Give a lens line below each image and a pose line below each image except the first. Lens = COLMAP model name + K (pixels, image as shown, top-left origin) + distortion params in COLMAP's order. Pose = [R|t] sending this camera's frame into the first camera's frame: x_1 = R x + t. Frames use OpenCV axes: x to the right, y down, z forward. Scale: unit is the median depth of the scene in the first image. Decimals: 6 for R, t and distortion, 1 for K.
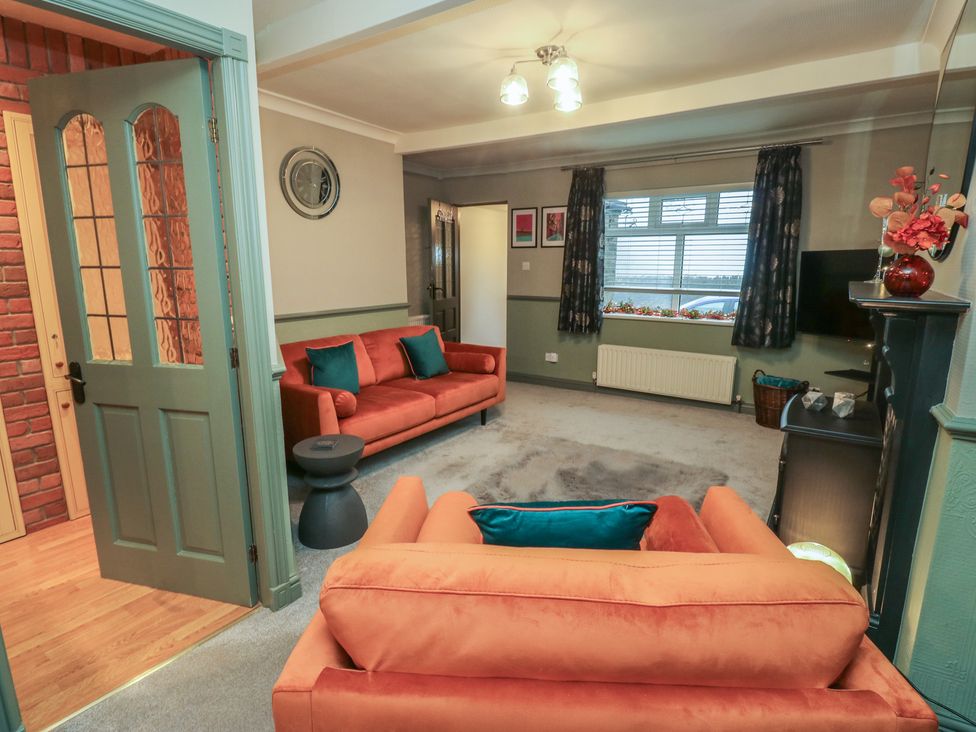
lens RADIAL K [[509.7, 0, 484.8], [0, 509.7, 363.2], [0, 0, 1]] dist [-0.005982, -0.009740]
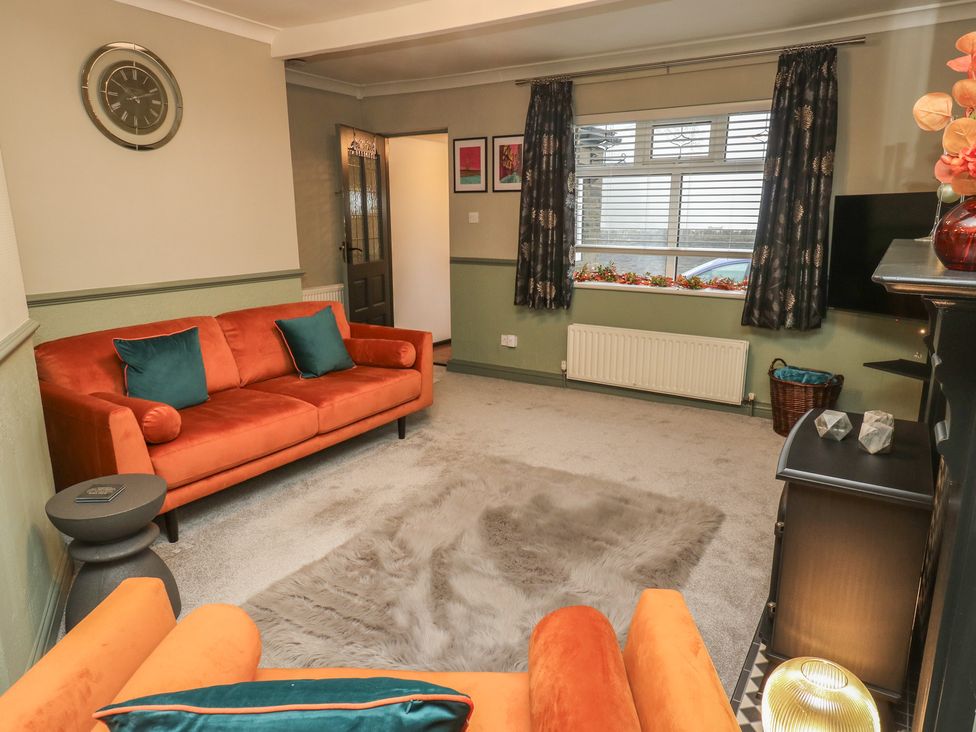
lens RADIAL K [[629.2, 0, 484.4], [0, 629.2, 359.8], [0, 0, 1]] dist [-0.004173, -0.004719]
pose [[0.999560, -0.008954, 0.028271, 0.093091], [0.007966, 0.999361, 0.034856, -0.021495], [-0.028565, -0.034616, 0.998992, 0.108645]]
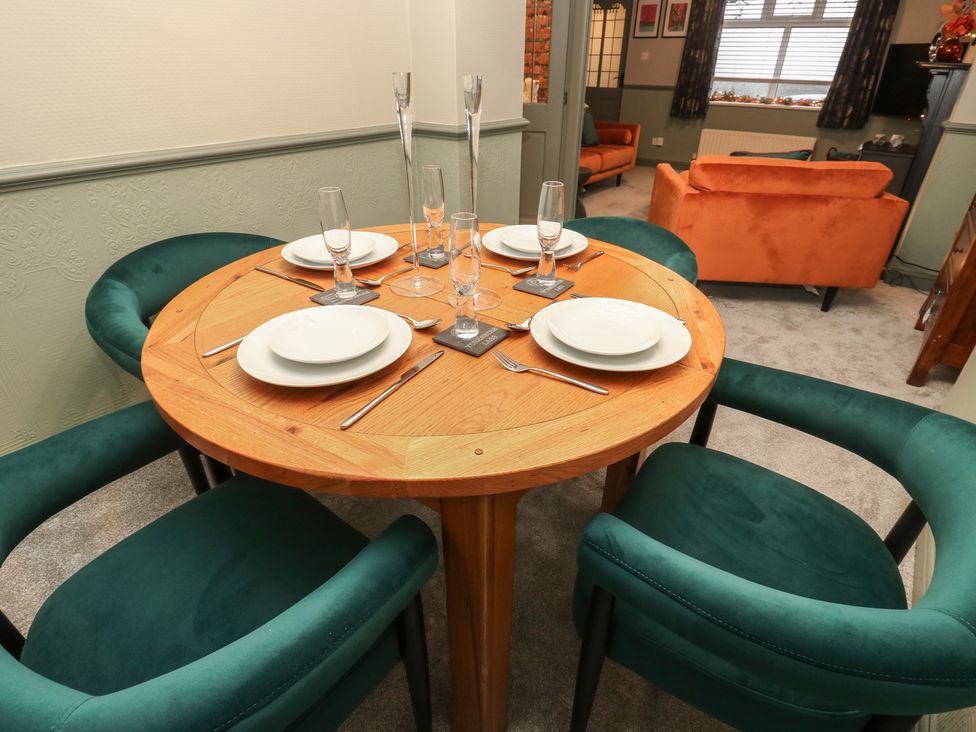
lens RADIAL K [[509.7, 0, 491.3], [0, 509.7, 363.9], [0, 0, 1]] dist [-0.005982, -0.009740]
pose [[0.999313, 0.025958, -0.026448, -0.296667], [-0.015741, 0.943430, 0.331197, 0.126019], [0.033549, -0.330553, 0.943191, -0.447233]]
